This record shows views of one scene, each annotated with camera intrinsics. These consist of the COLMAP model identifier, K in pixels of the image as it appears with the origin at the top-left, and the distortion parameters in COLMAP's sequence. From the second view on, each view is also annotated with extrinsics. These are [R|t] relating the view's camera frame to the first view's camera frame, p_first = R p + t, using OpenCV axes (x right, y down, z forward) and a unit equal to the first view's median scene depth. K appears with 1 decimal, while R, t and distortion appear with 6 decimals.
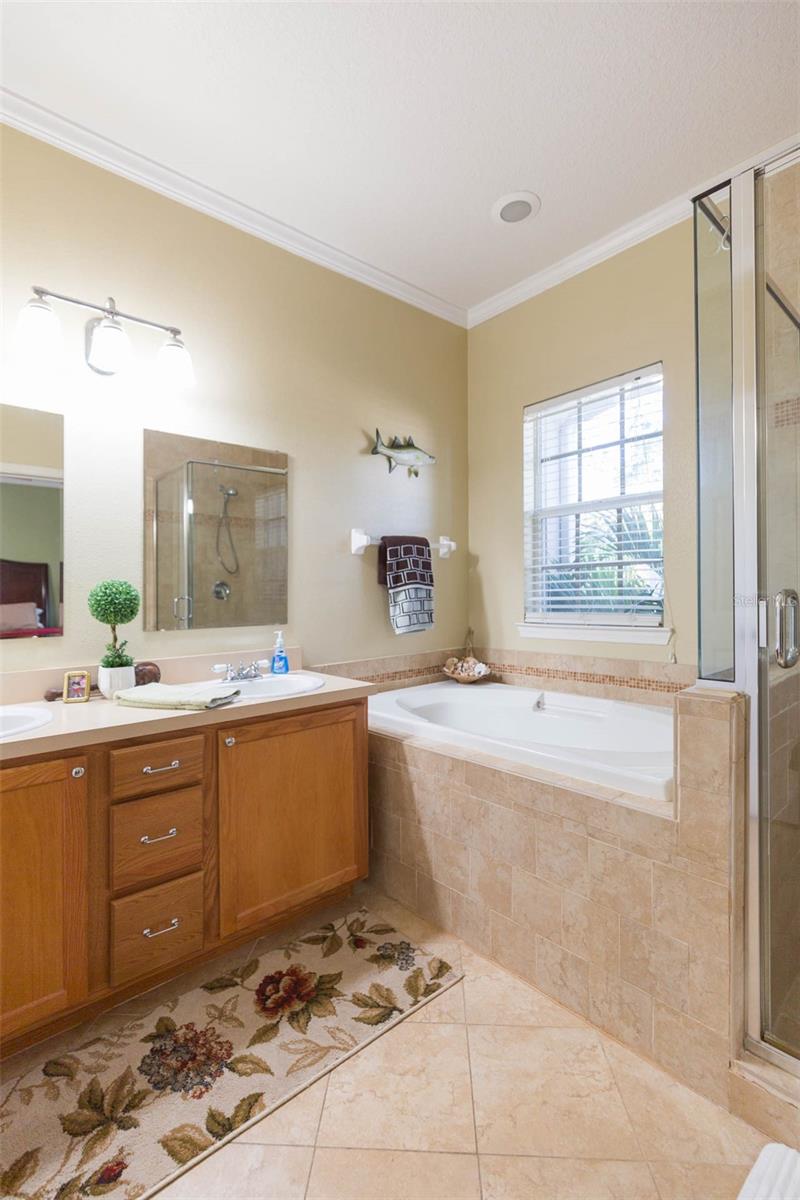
lens RADIAL K [[543.8, 0, 397.1], [0, 543.8, 604.3], [0, 0, 1]] dist [0.002702, 0.000034]
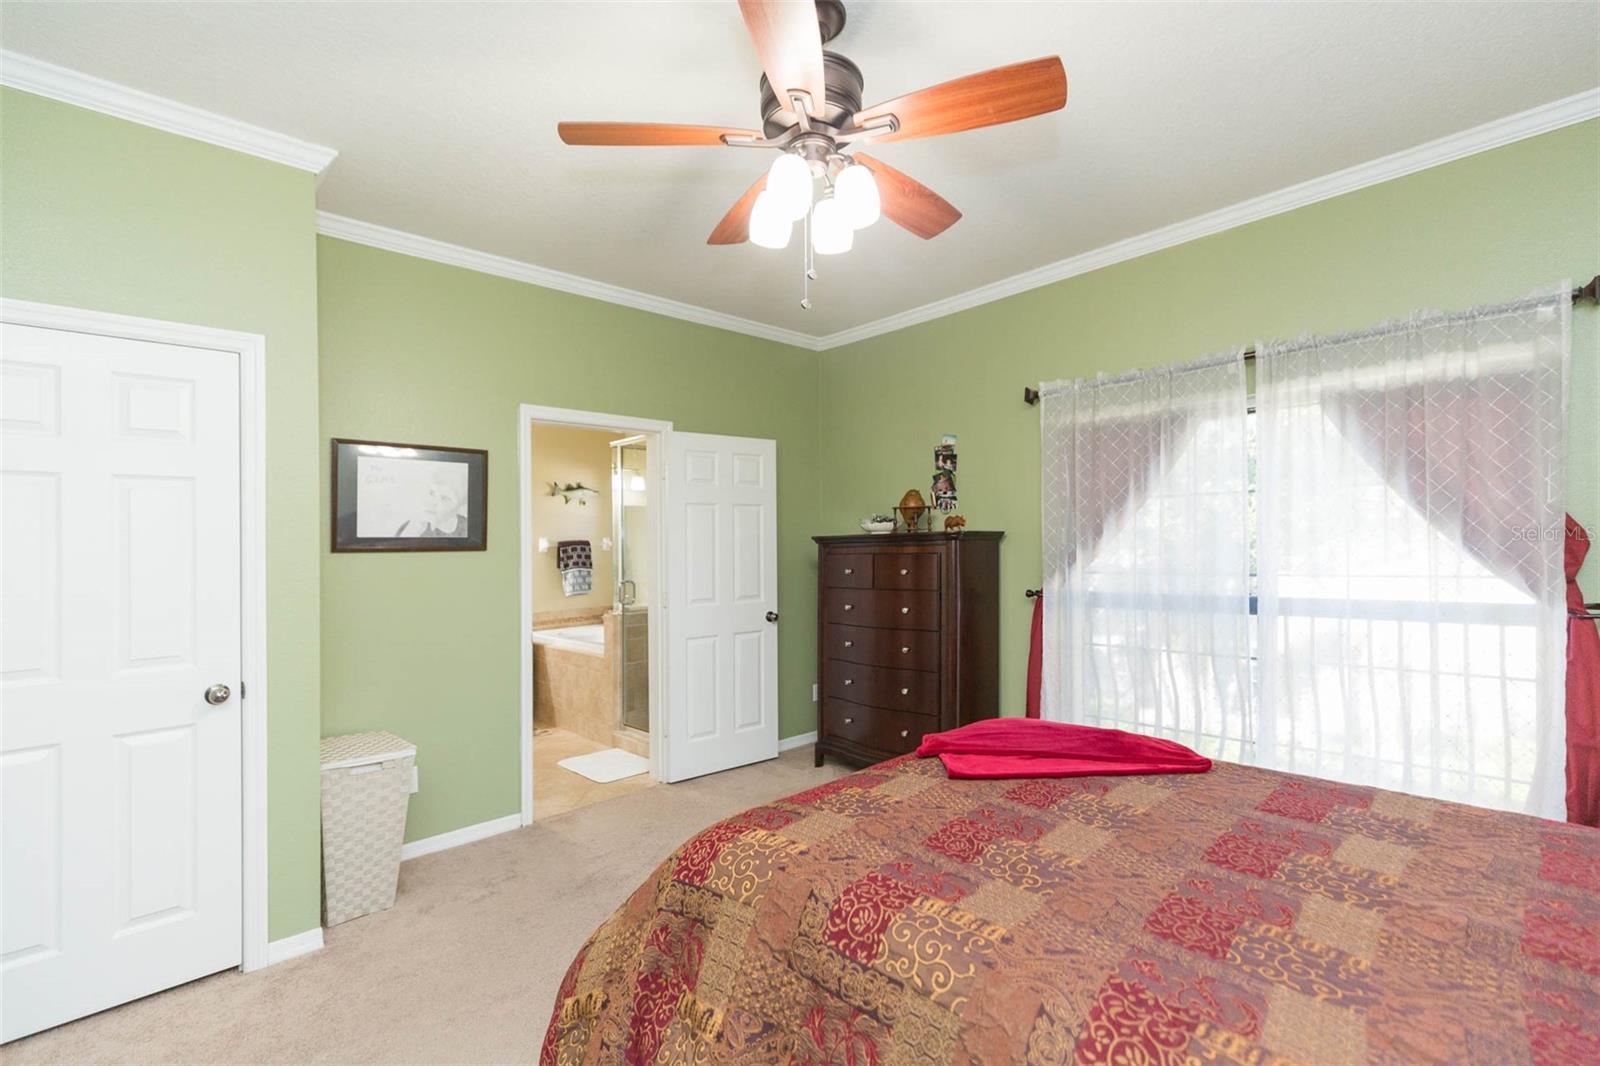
lens RADIAL K [[712.6, 0, 804.2], [0, 712.6, 547.2], [0, 0, 1]] dist [0.001948, 0.000104]
pose [[0.998722, 0.001939, 0.050496, 1.069024], [-0.001180, 0.999886, -0.015049, -0.115748], [-0.050520, 0.014970, 0.998611, -2.240053]]
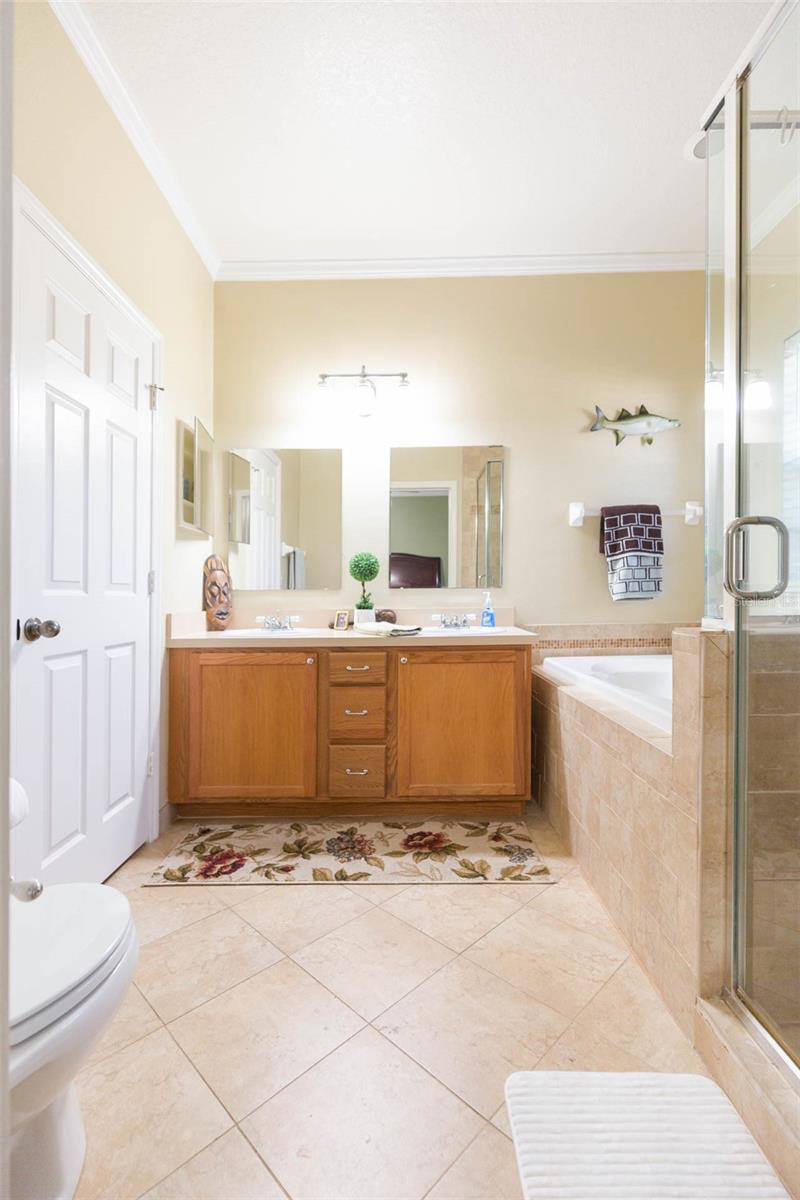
lens RADIAL K [[543.8, 0, 400.0], [0, 543.8, 600.0], [0, 0, 1]] dist [0.002606, 0.000679]
pose [[0.751075, 0.016985, -0.659999, 0.605831], [-0.013828, 0.999854, 0.009995, 0.078390], [0.660072, 0.001619, 0.751200, -0.075546]]
